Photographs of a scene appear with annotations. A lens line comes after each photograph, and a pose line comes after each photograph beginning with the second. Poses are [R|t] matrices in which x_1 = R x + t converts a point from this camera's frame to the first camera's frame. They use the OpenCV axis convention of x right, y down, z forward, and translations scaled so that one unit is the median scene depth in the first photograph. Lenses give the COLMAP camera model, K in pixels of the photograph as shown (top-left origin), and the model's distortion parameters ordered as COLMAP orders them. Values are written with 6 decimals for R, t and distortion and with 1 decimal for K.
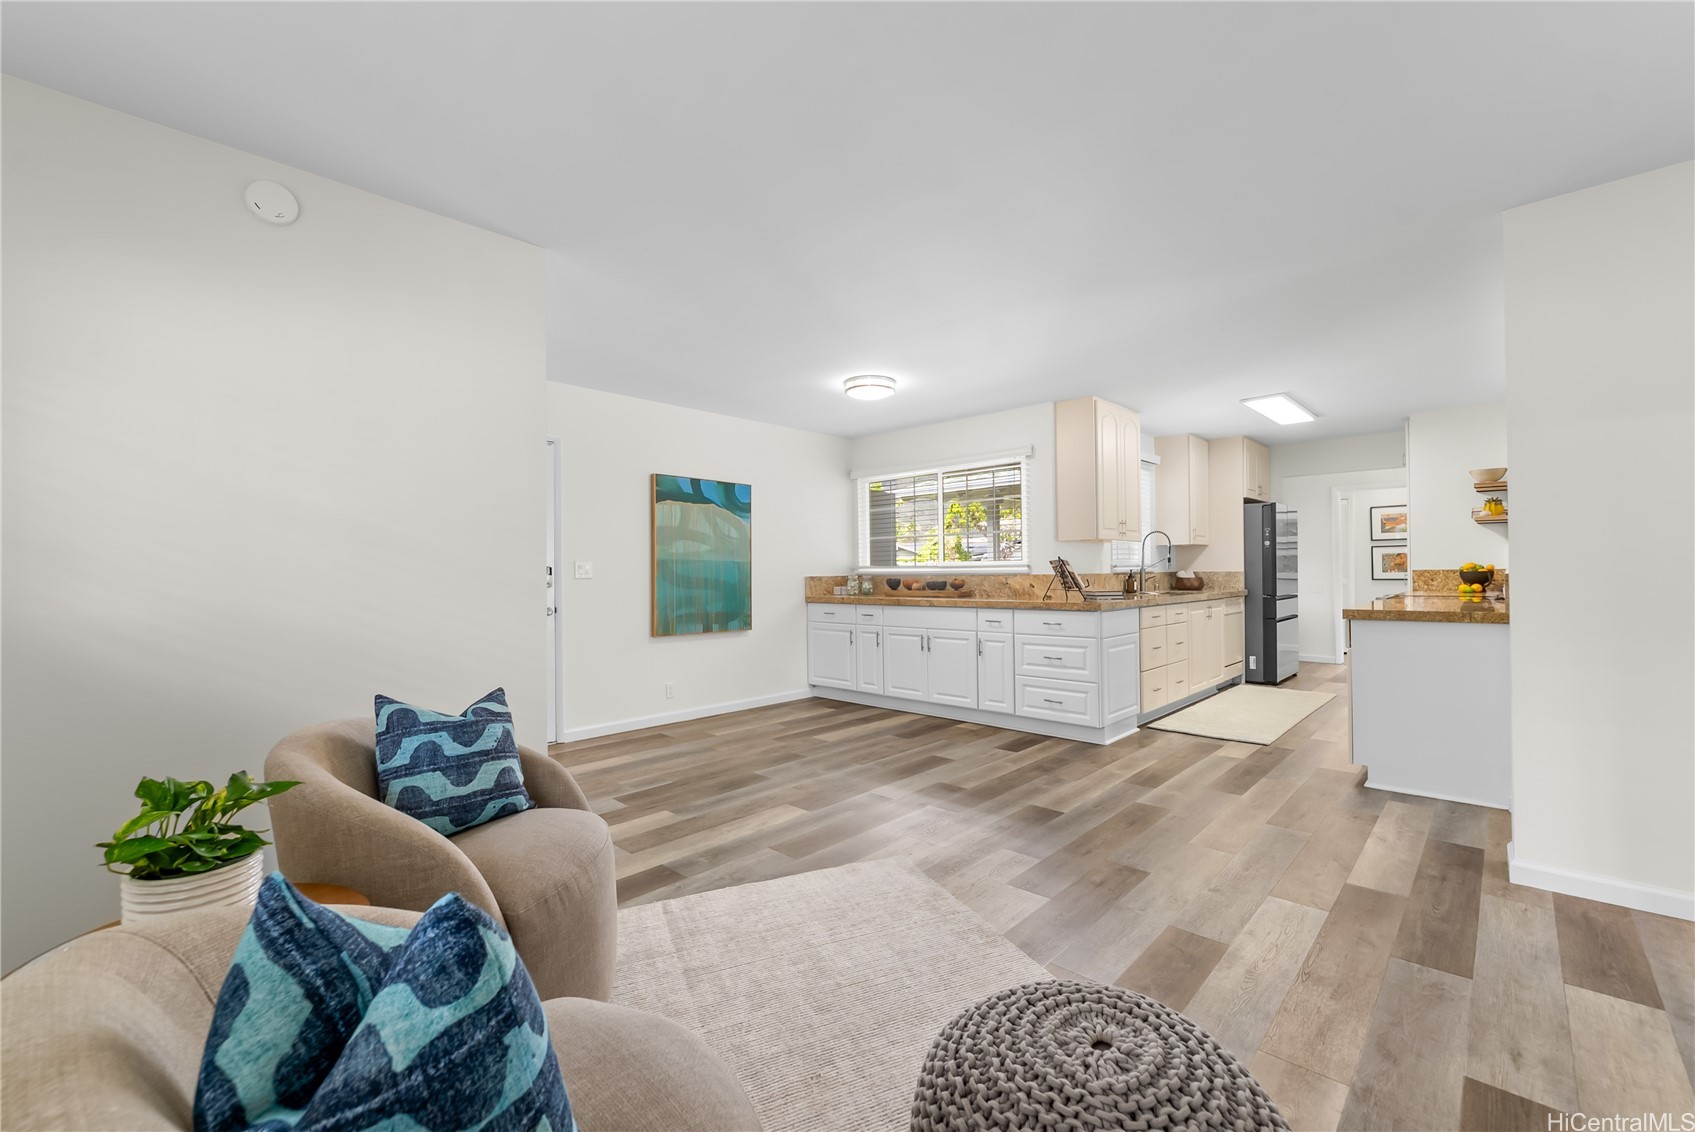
lens RADIAL K [[709.6, 0, 835.3], [0, 709.6, 569.6], [0, 0, 1]] dist [0.002781, 0.000119]
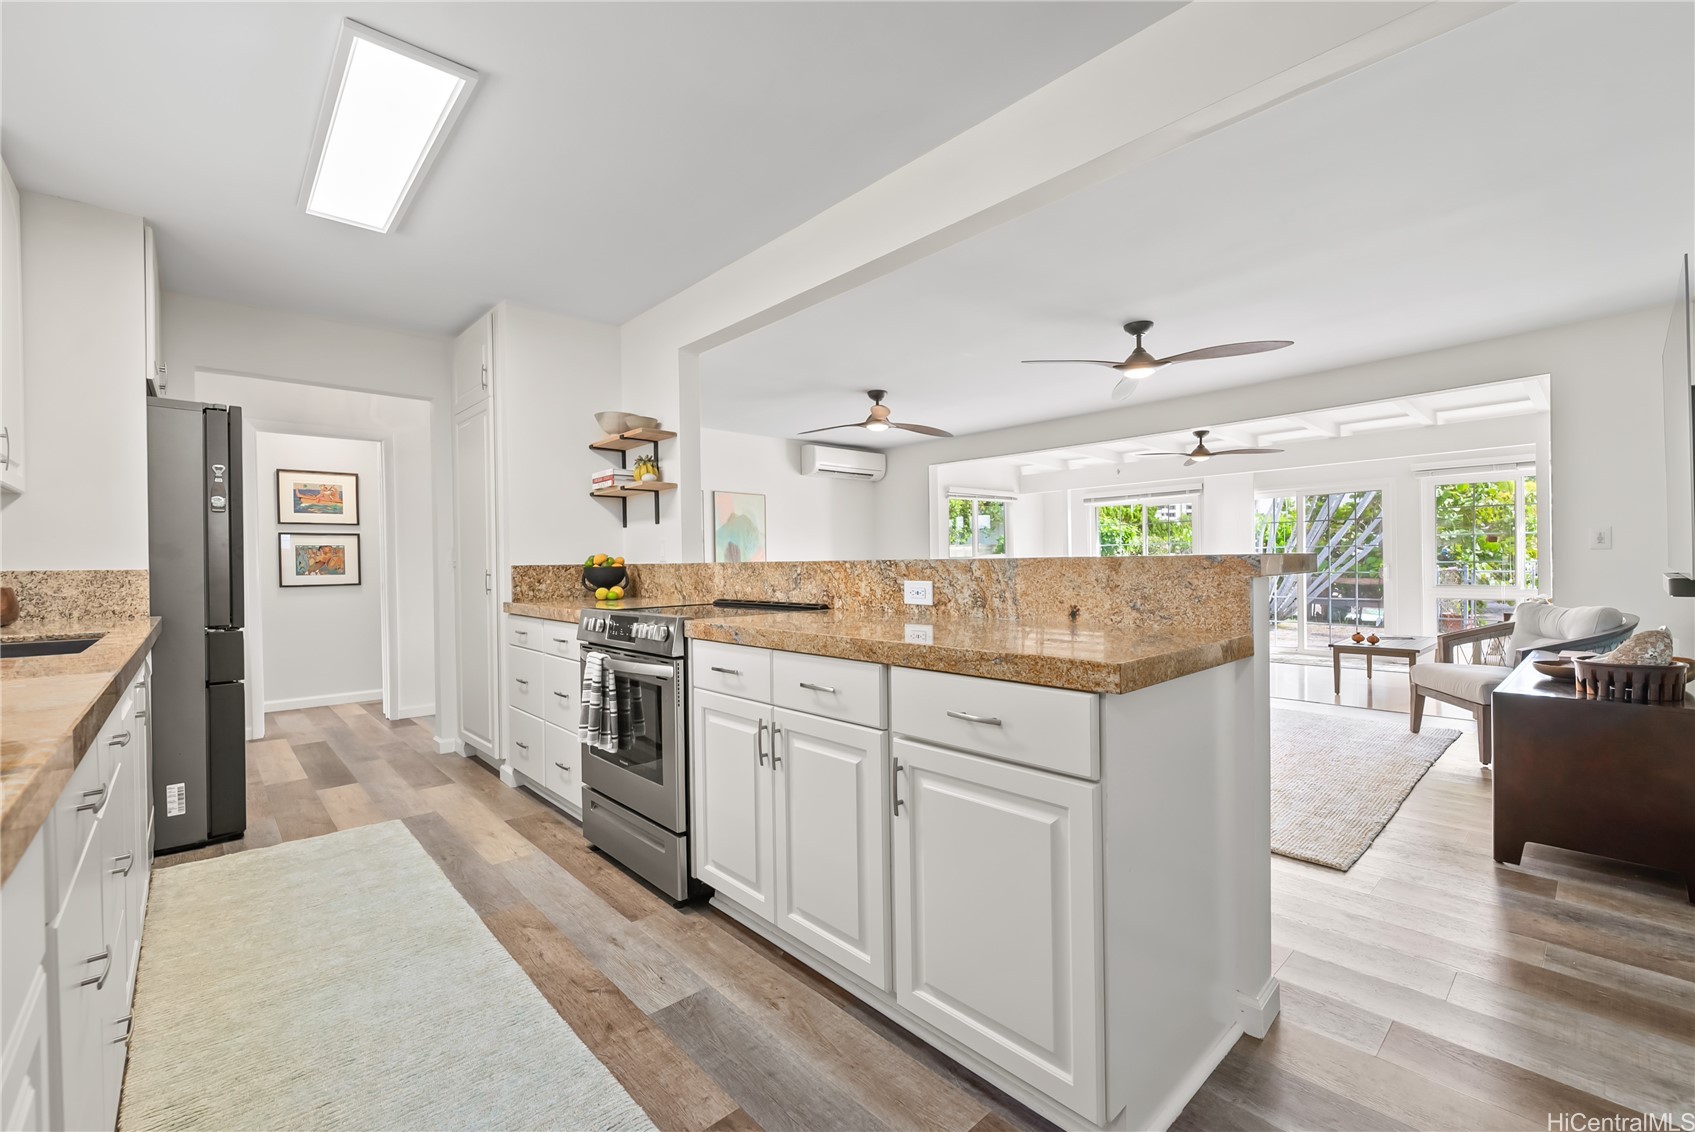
lens RADIAL K [[709.6, 0, 846.1], [0, 709.6, 566.1], [0, 0, 1]] dist [0.002781, 0.000119]
pose [[0.057248, 0.008661, 0.998322, 0.263635], [0.007668, 0.999929, -0.009115, 0.008621], [-0.998331, 0.008177, 0.057178, 0.749760]]
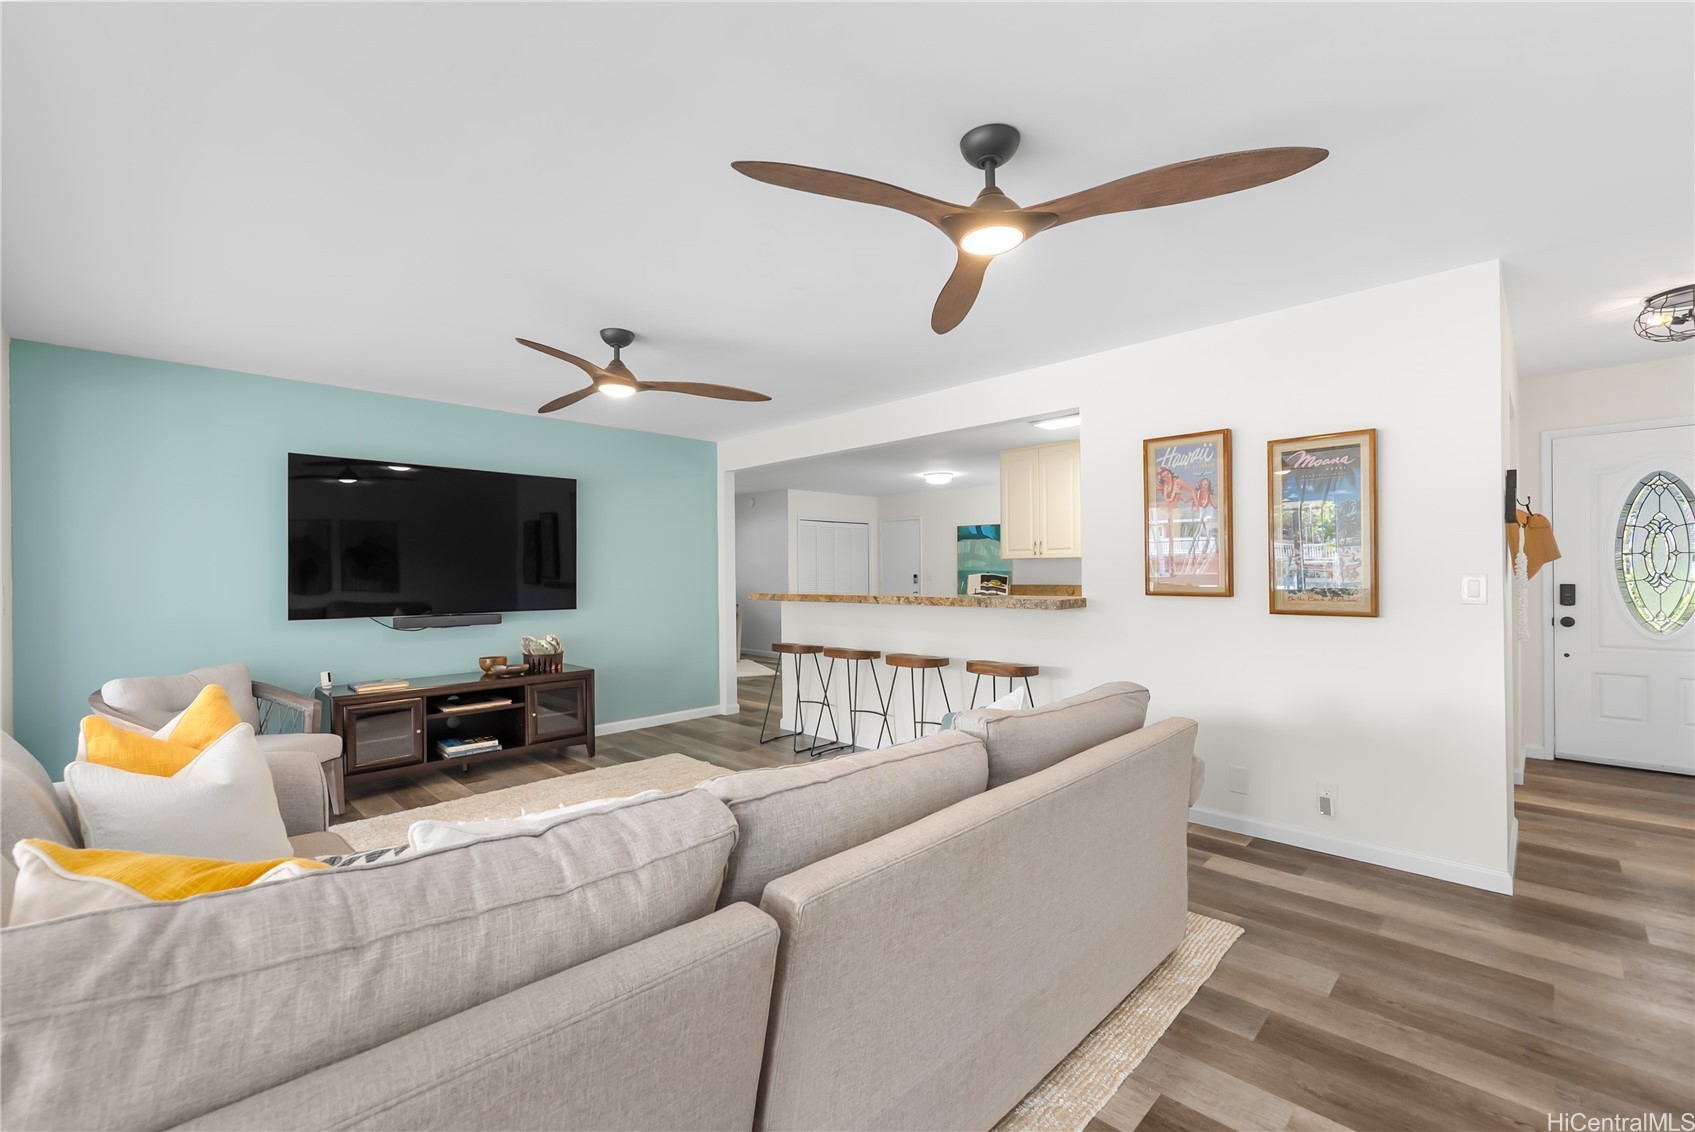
lens RADIAL K [[709.6, 0, 836.7], [0, 709.6, 571.7], [0, 0, 1]] dist [0.002781, 0.000119]
pose [[-0.009077, 0.010970, -0.999899, 1.694482], [0.016482, 0.999806, 0.010820, -0.037261], [0.999823, -0.016383, -0.009256, 0.681697]]
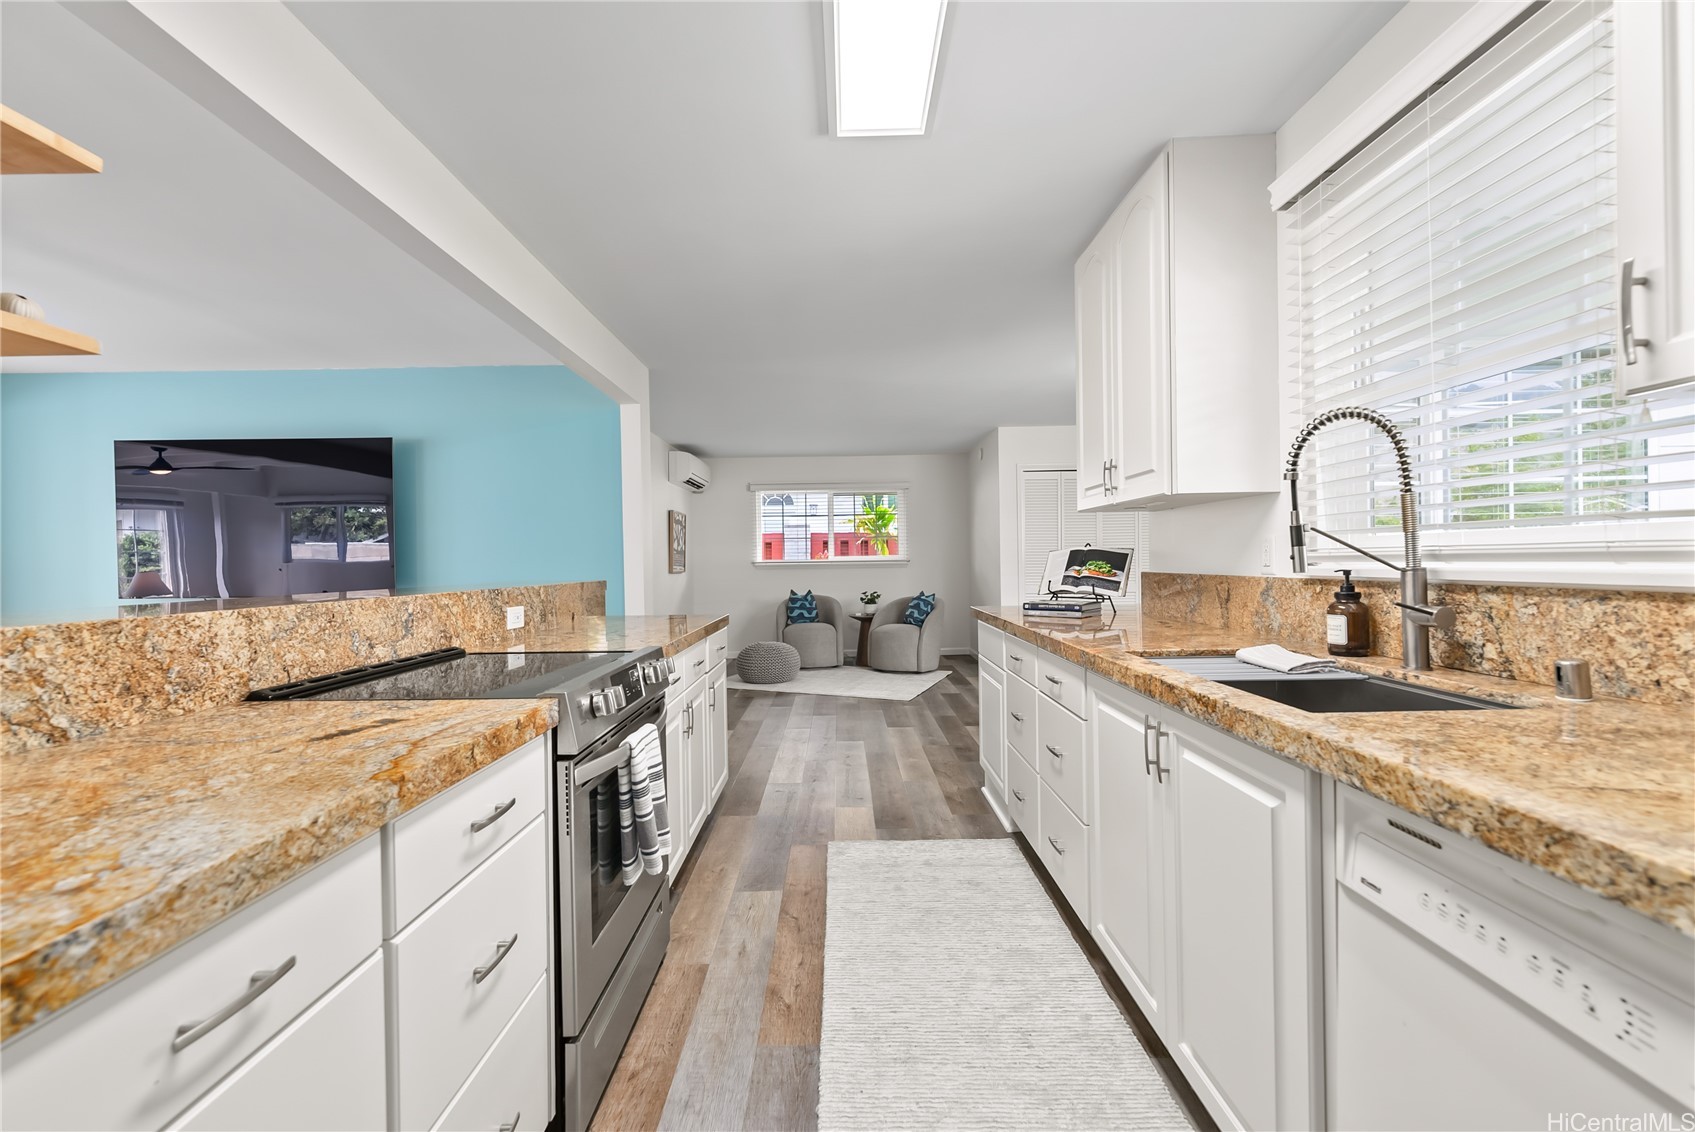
lens RADIAL K [[709.6, 0, 848.9], [0, 709.6, 561.8], [0, 0, 1]] dist [0.002781, 0.000119]
pose [[-0.708648, 0.029308, -0.704954, 0.894947], [0.033115, 0.999417, 0.008261, -0.013395], [0.704785, -0.017491, -0.709205, 1.243845]]
